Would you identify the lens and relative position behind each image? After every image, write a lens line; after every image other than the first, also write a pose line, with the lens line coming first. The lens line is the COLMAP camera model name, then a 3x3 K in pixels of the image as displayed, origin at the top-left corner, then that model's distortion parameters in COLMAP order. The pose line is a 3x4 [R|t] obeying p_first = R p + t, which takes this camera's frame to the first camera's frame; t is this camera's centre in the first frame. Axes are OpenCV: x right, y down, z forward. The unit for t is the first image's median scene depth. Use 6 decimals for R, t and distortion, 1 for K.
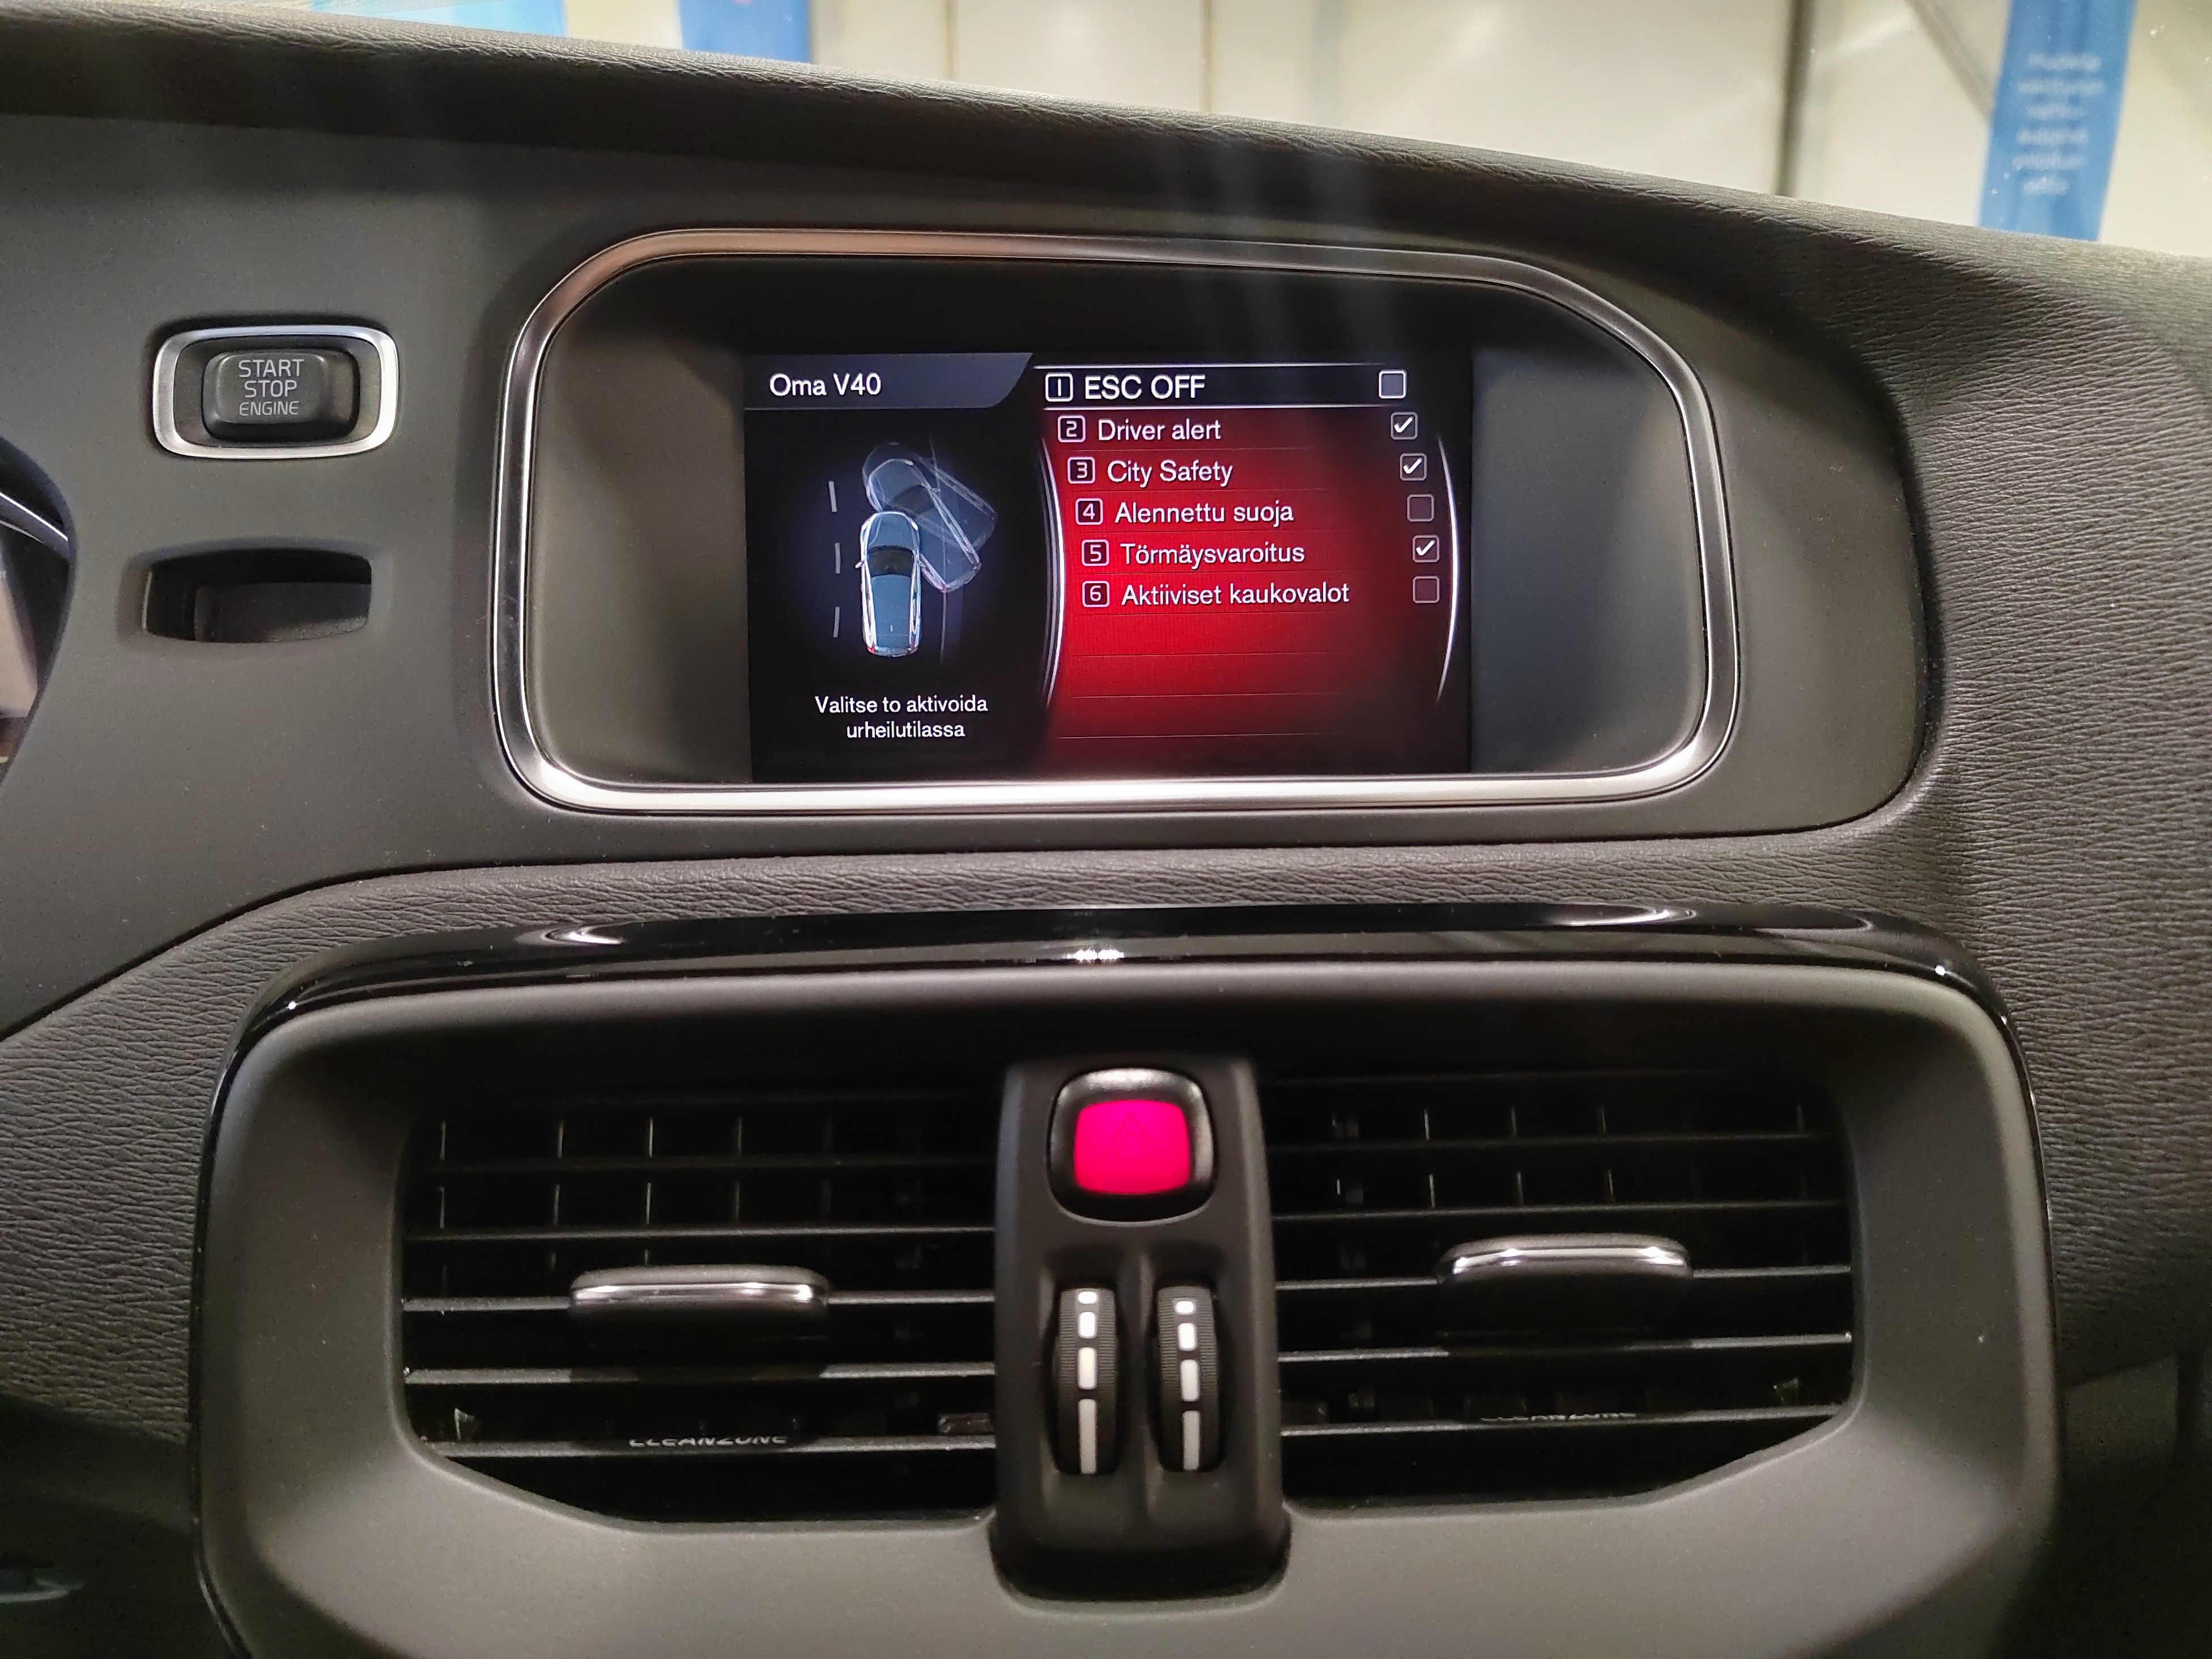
lens RADIAL K [[1523.7, 0, 1106.0], [0, 1523.7, 829.5], [0, 0, 1]] dist [0.001633, -0.001544]
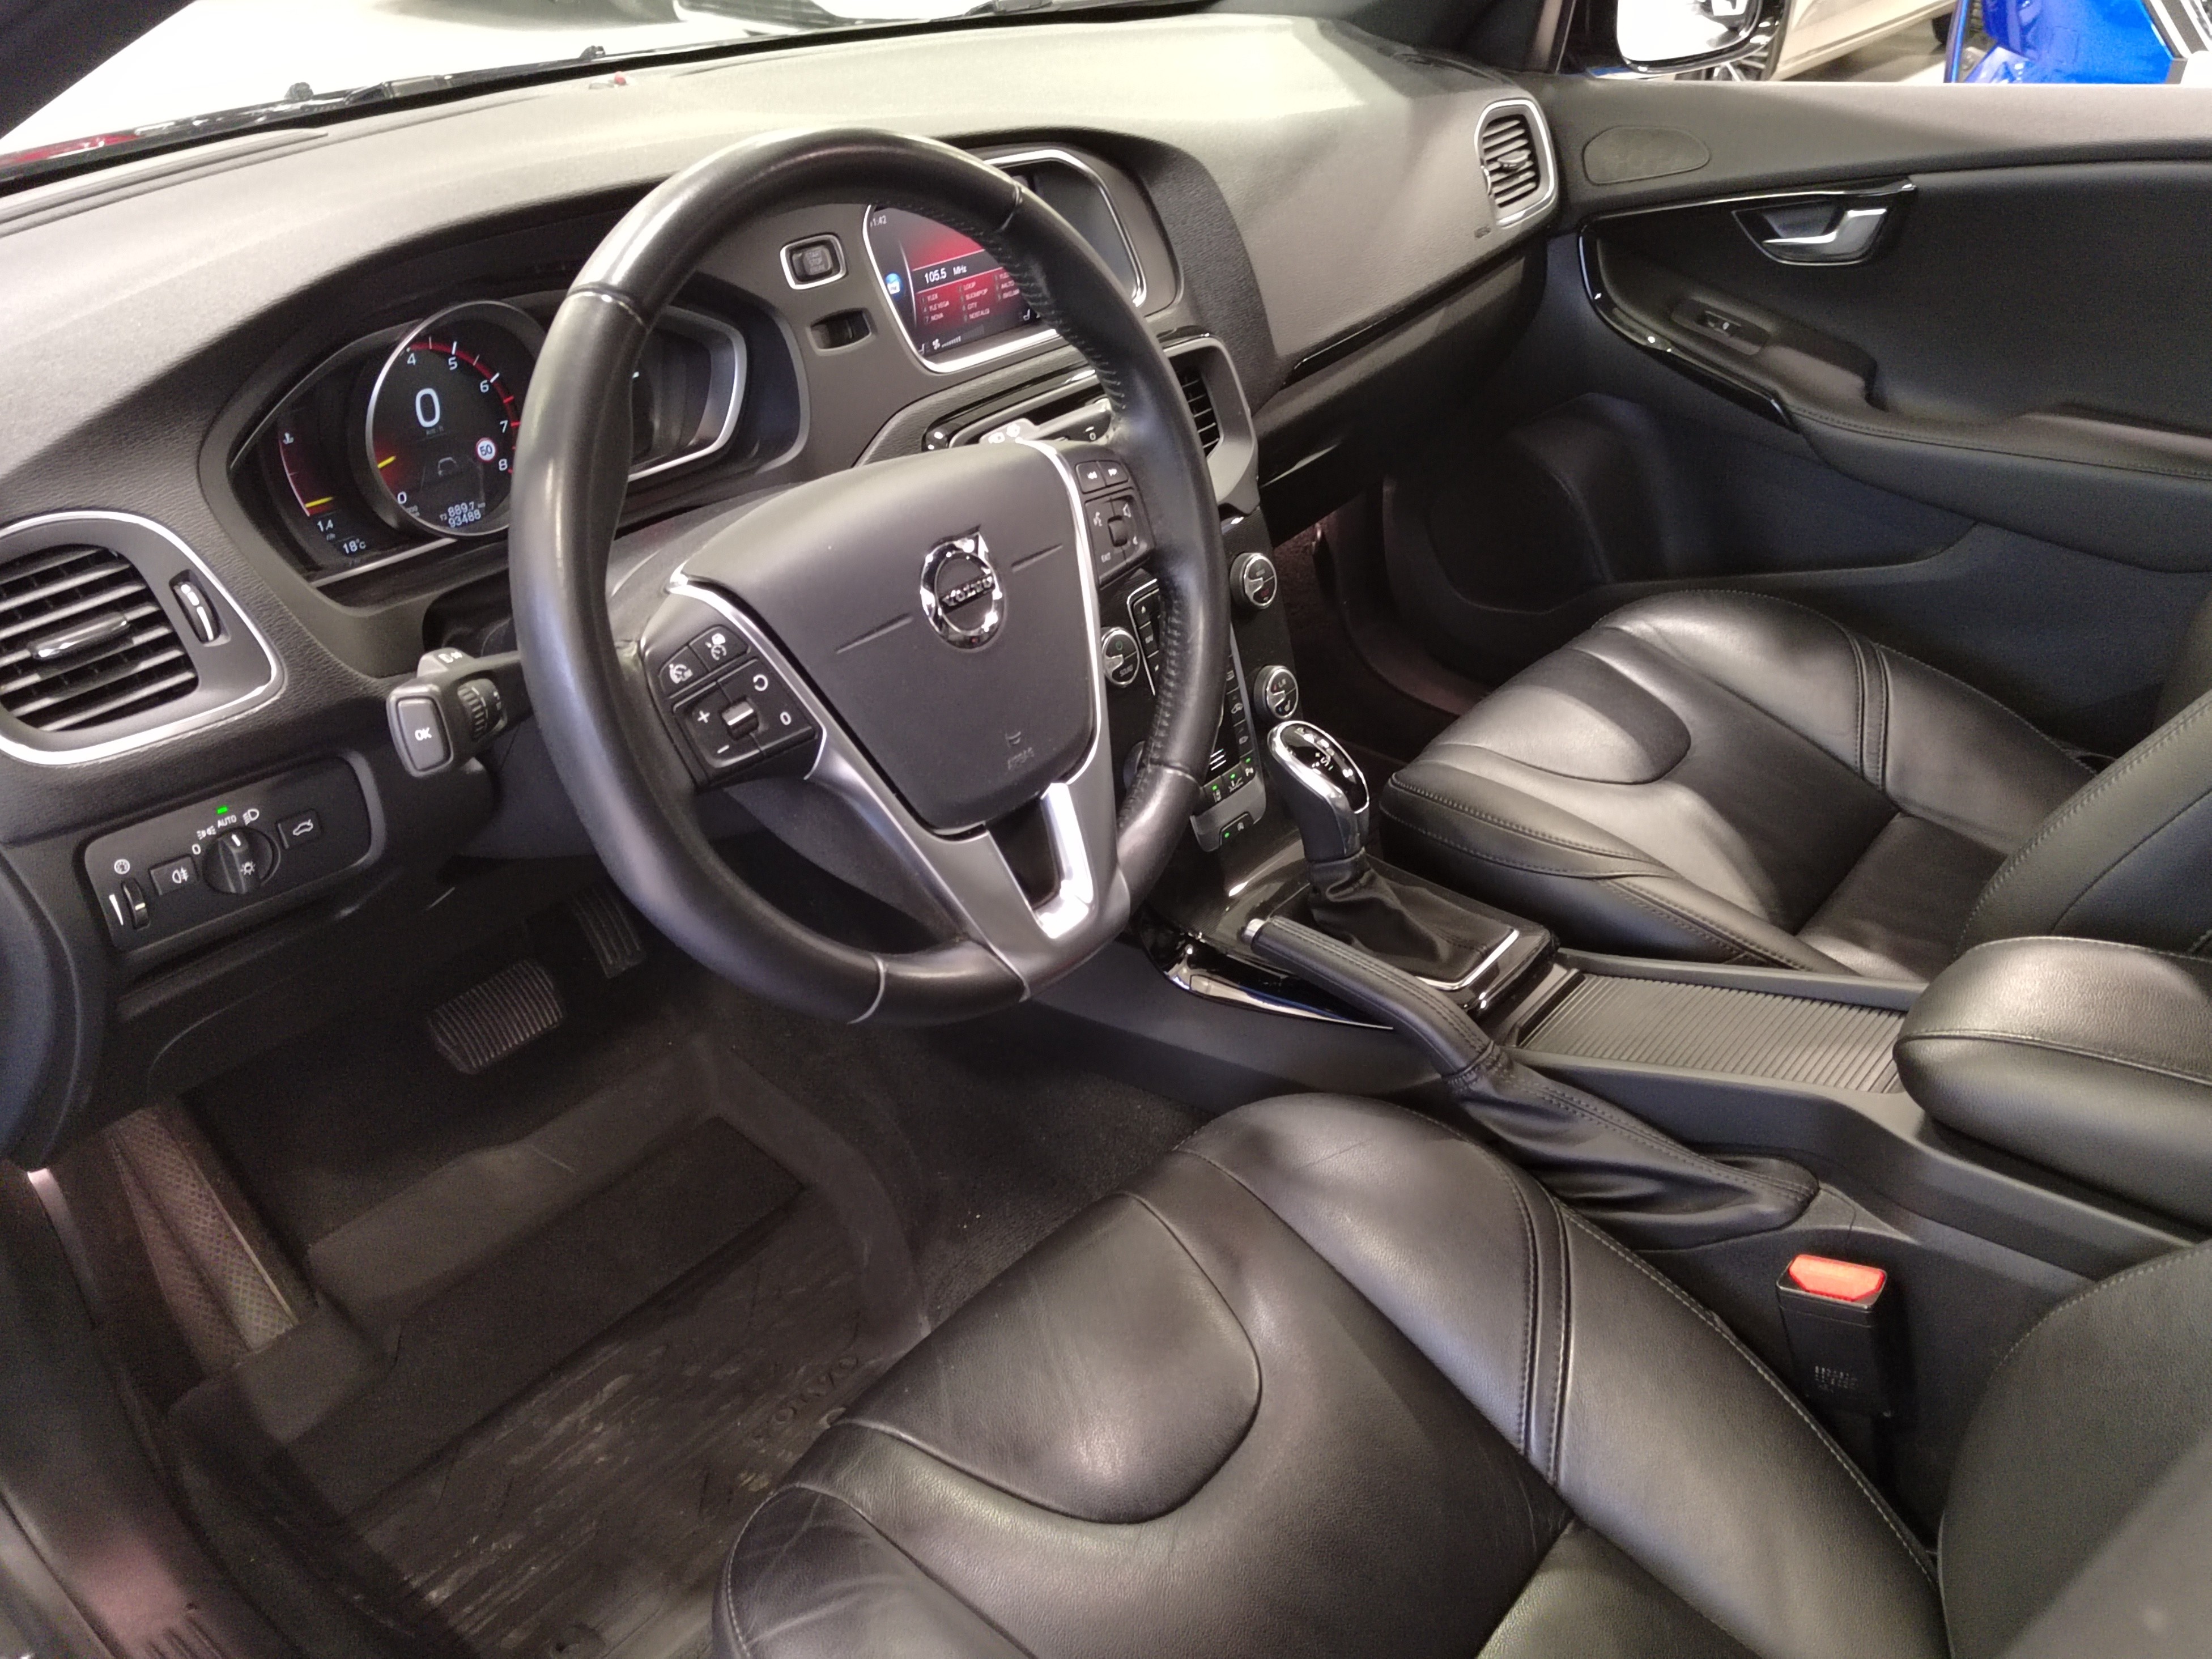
lens RADIAL K [[1826.0, 0, 1106.3], [0, 1826.0, 836.3], [0, 0, 1]] dist [0.072628, -0.093517]
pose [[0.651640, -0.387315, 0.652191, -3.466188], [0.192407, 0.916091, 0.351791, -0.478122], [-0.733720, -0.103755, 0.671483, -2.337980]]
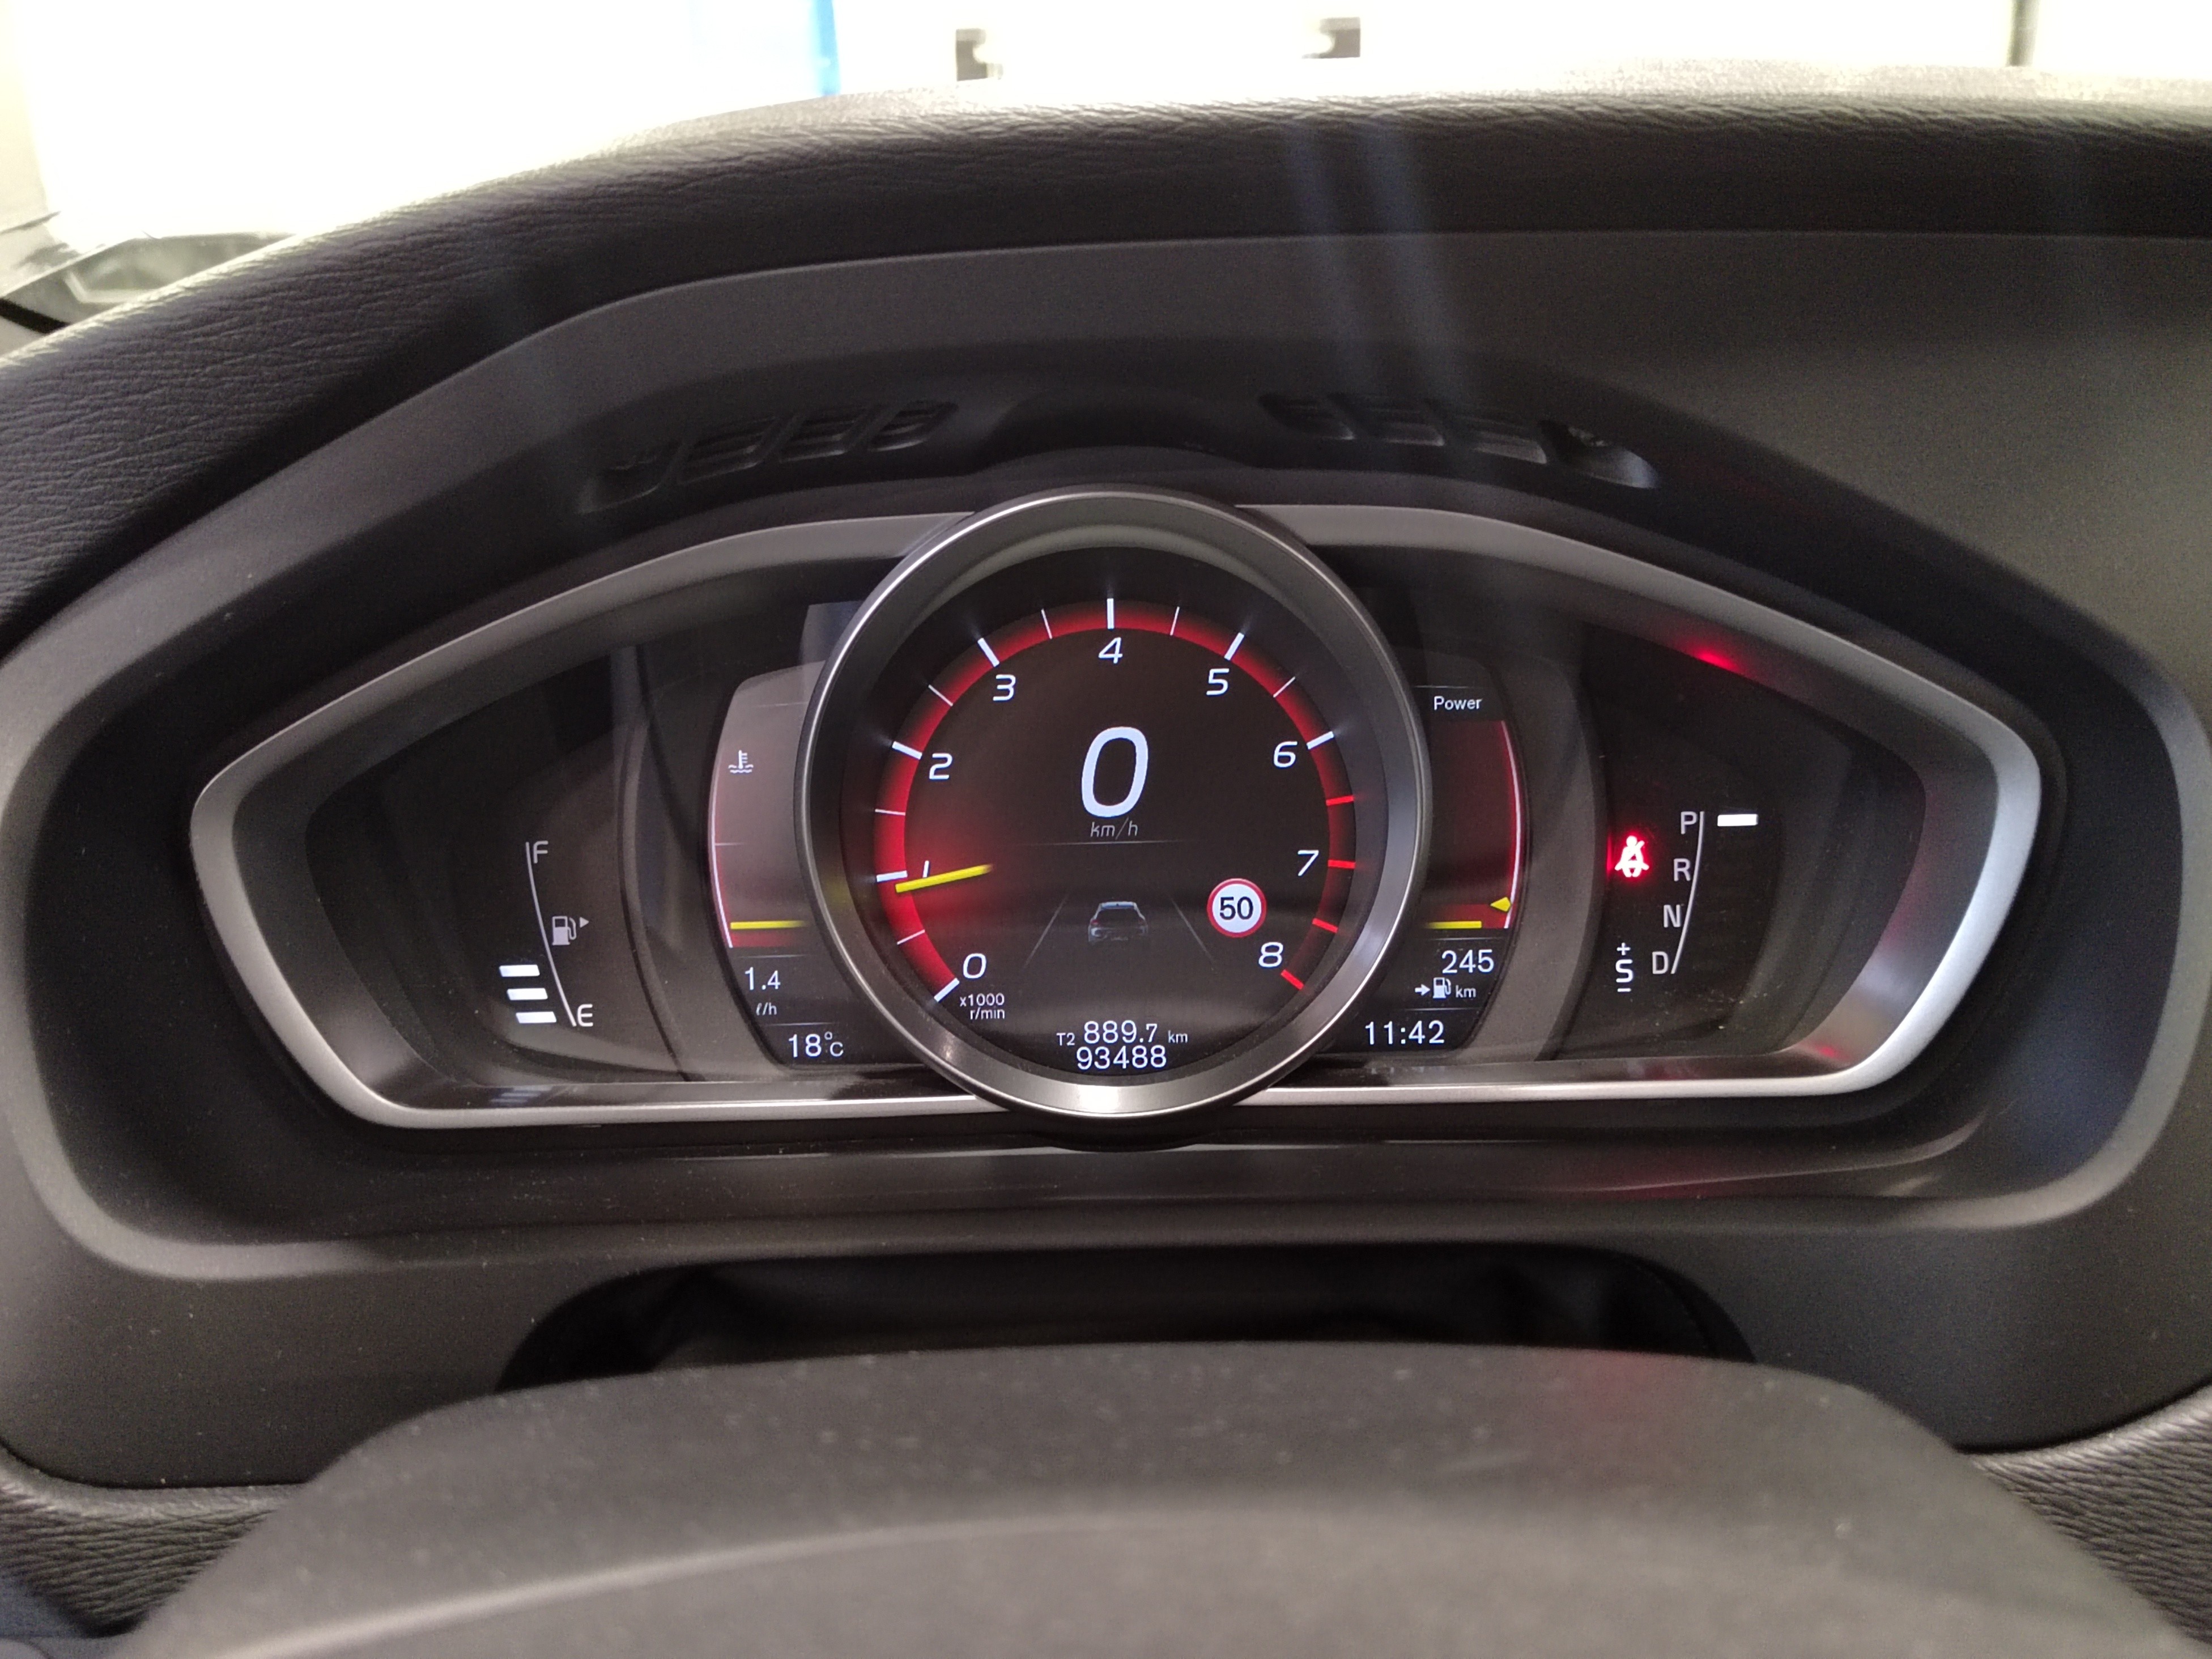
lens RADIAL K [[1826.0, 0, 1106.3], [0, 1826.0, 836.3], [0, 0, 1]] dist [0.072628, -0.093517]
pose [[0.999379, -0.005757, -0.034766, -1.387976], [0.007185, 0.999129, 0.041093, -0.211075], [0.034499, -0.041317, 0.998550, -0.011161]]
